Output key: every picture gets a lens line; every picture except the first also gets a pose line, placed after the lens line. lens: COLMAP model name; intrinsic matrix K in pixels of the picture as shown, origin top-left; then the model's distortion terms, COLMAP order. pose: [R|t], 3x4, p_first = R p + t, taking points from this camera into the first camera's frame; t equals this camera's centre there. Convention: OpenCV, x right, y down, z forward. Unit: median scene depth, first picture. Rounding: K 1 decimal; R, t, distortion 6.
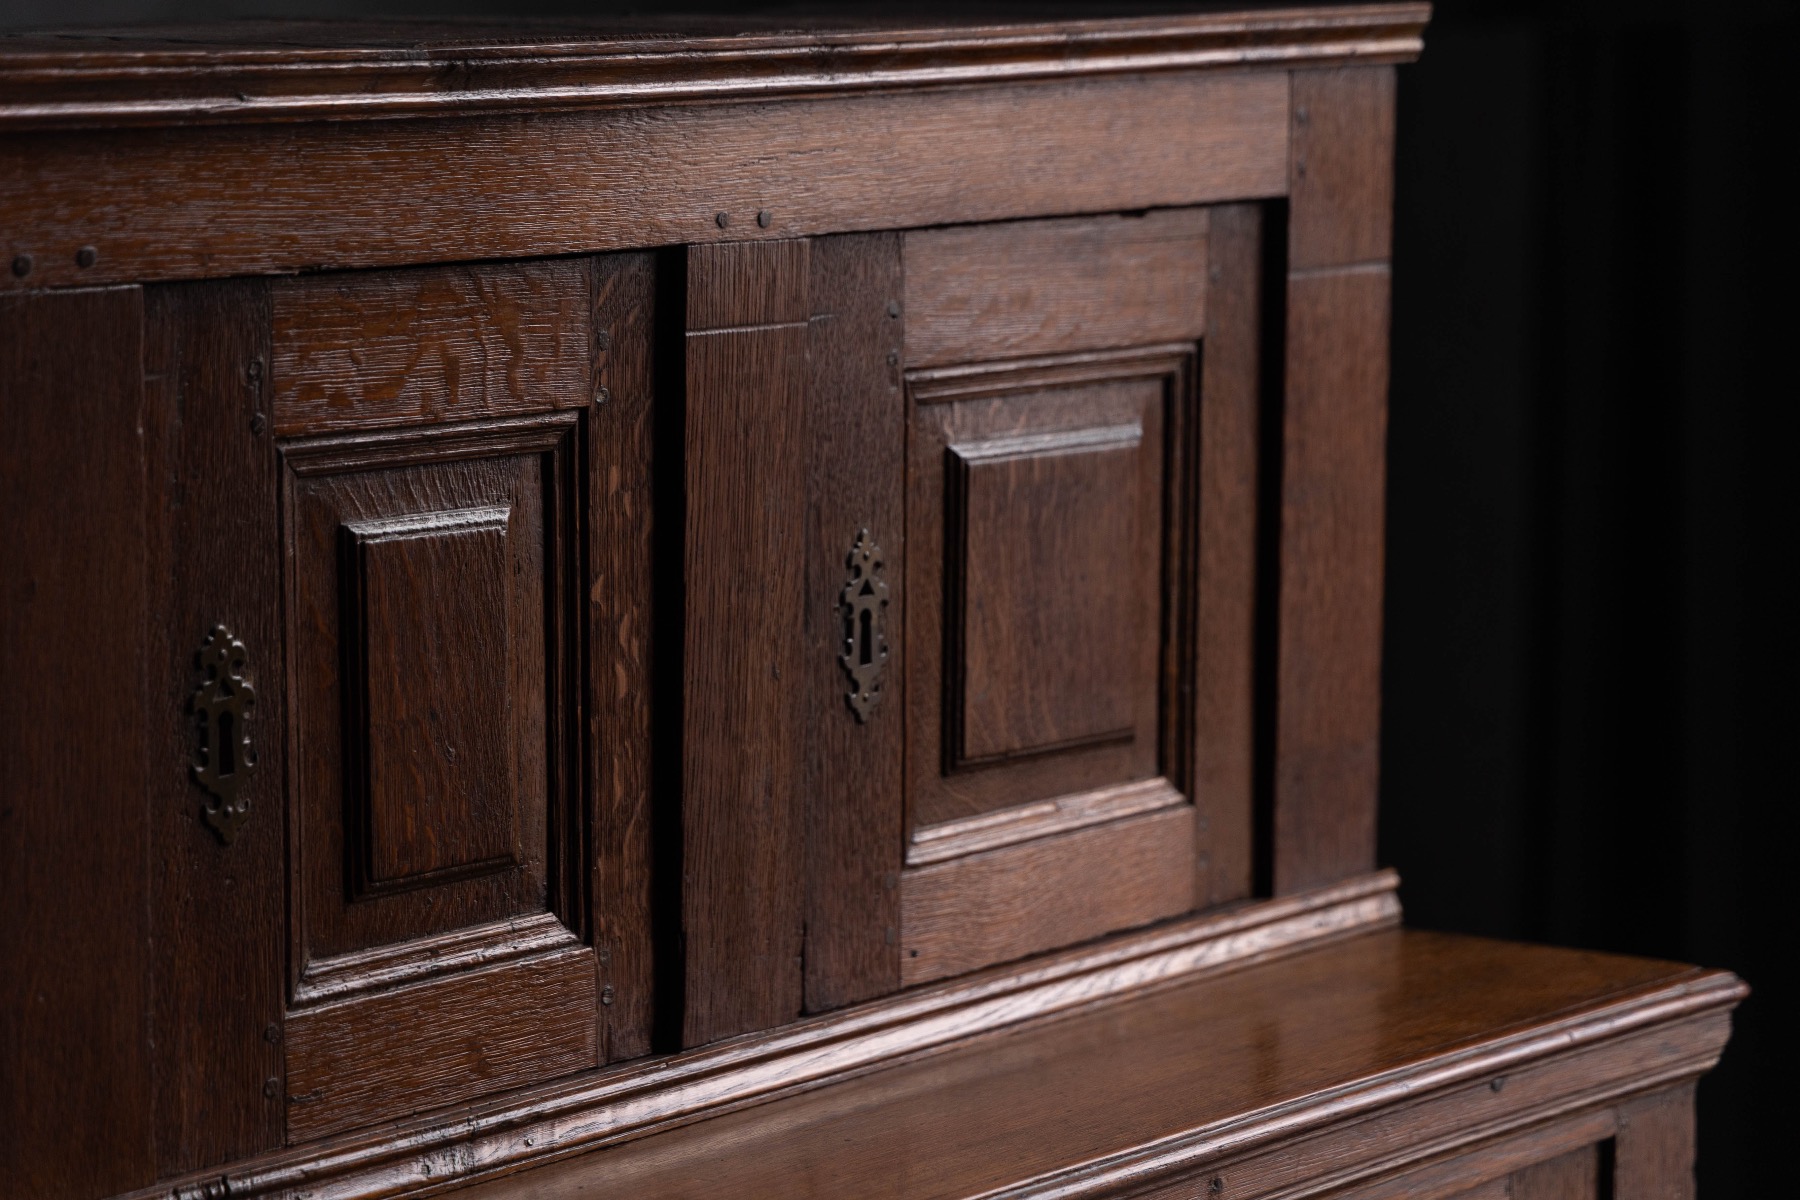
lens RADIAL K [[4837.9, 0, 900.0], [0, 4837.9, 600.0], [0, 0, 1]] dist [0.076316, 0.377256]
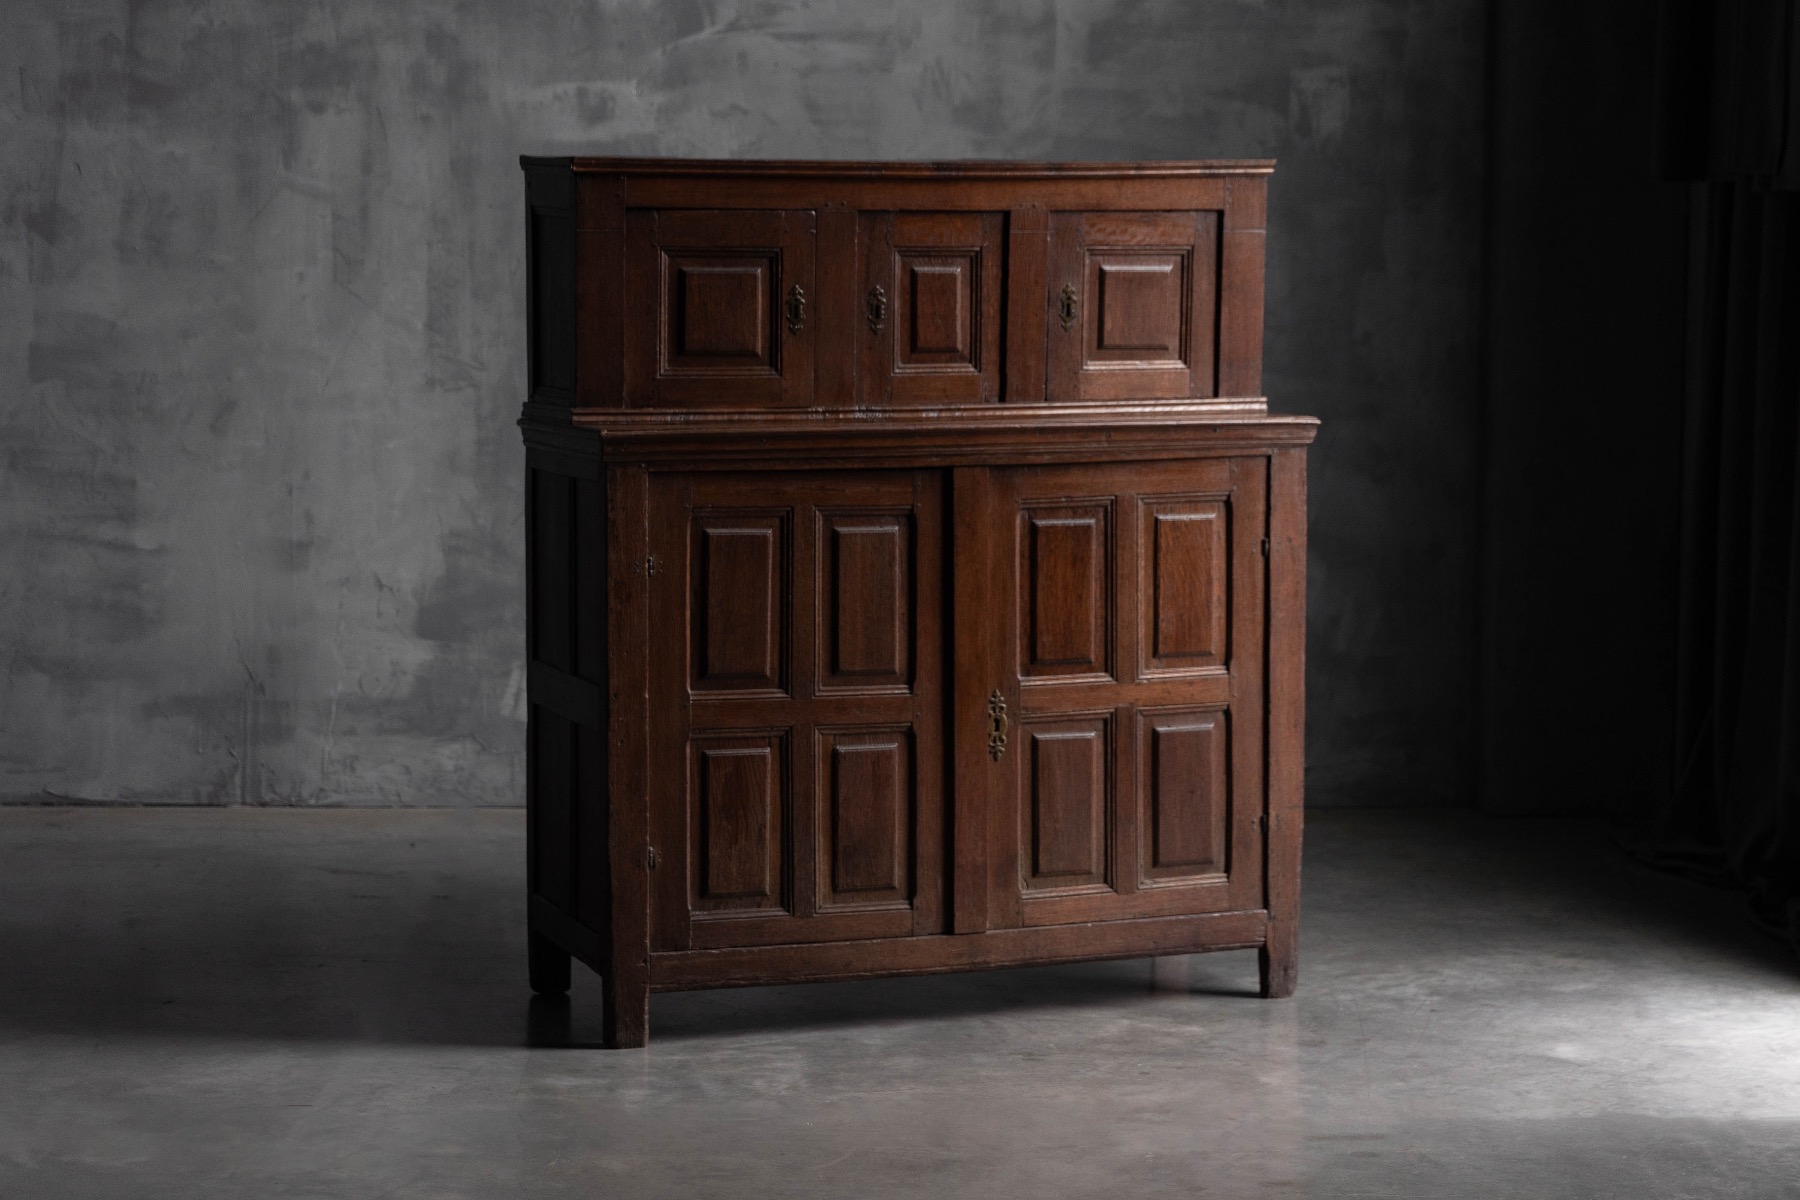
lens RADIAL K [[3752.6, 0, 900.0], [0, 3752.6, 600.0], [0, 0, 1]] dist [0.022540, -0.043866]
pose [[0.885279, 0.062301, -0.460868, 1.342492], [-0.071865, 0.997409, -0.003214, 0.272316], [0.459473, 0.035966, 0.887463, -1.870734]]
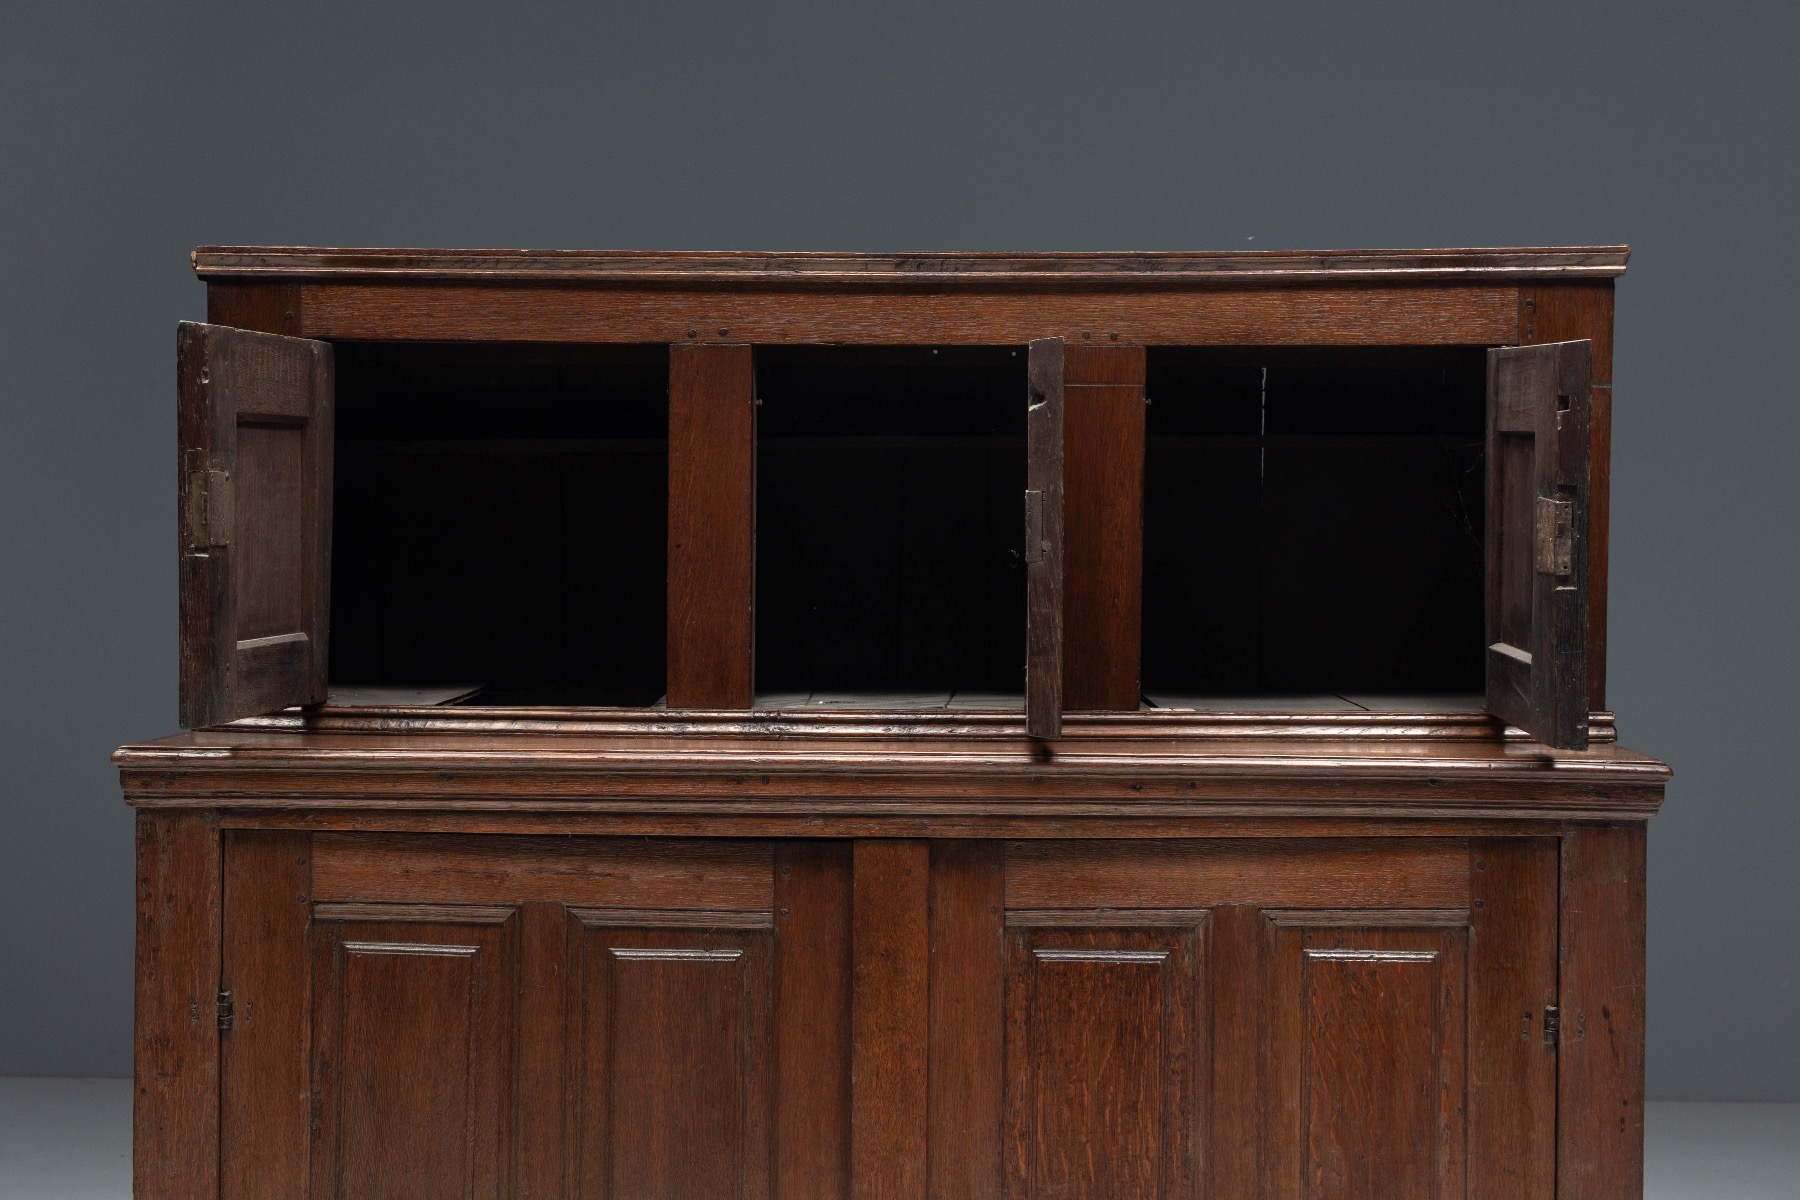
lens RADIAL K [[2768.2, 0, 969.7], [0, 2768.2, 604.2], [0, 0, 1]] dist [0.024778, -0.009095]
pose [[0.637295, 0.038246, -0.769670, 0.869331], [-0.111535, 0.992829, -0.043017, 0.099991], [0.762506, 0.113259, 0.636991, 0.152829]]
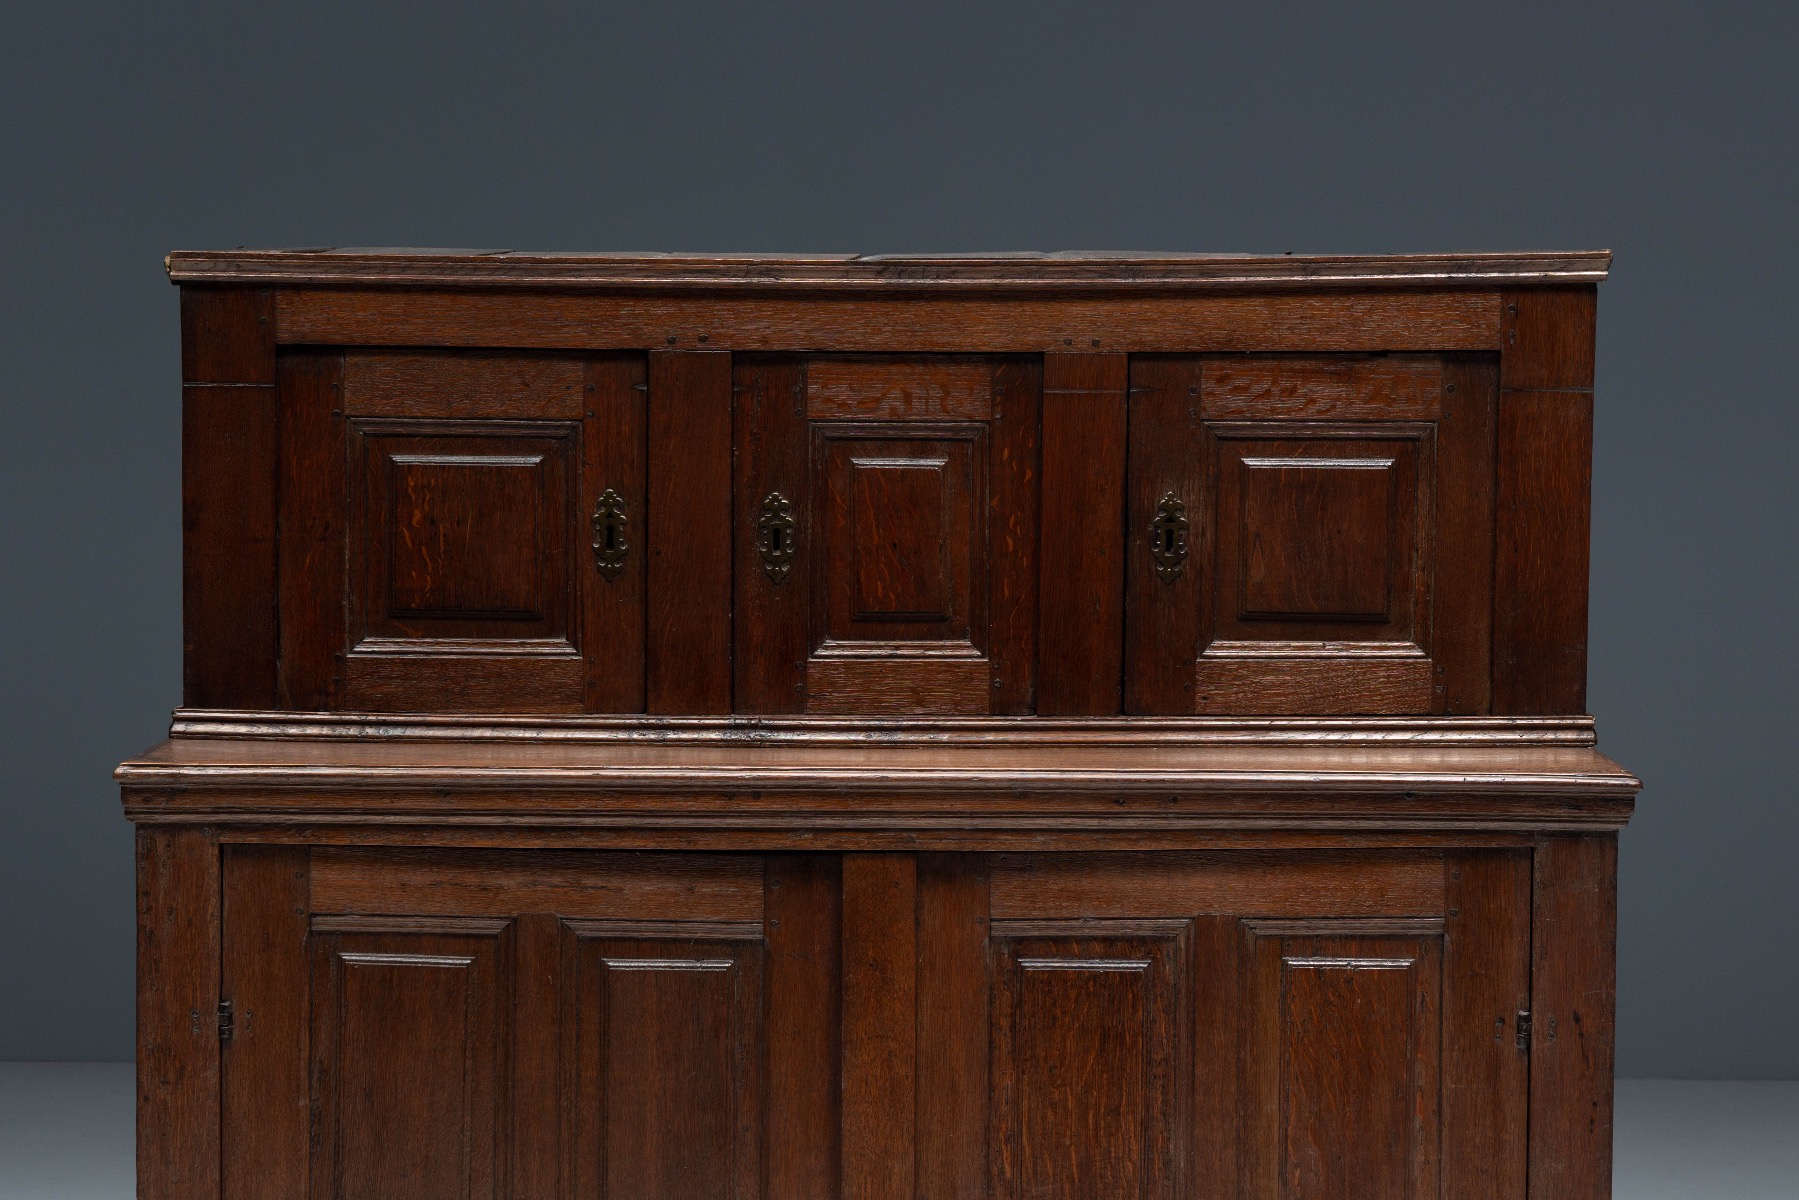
lens RADIAL K [[3750.5, 0, 899.5], [0, 3750.5, 600.0], [0, 0, 1]] dist [0.022540, -0.043866]
pose [[0.647289, 0.078860, -0.758154, 1.165046], [-0.108957, 0.993992, 0.010367, 0.028514], [0.754417, 0.075896, 0.651993, -0.161918]]
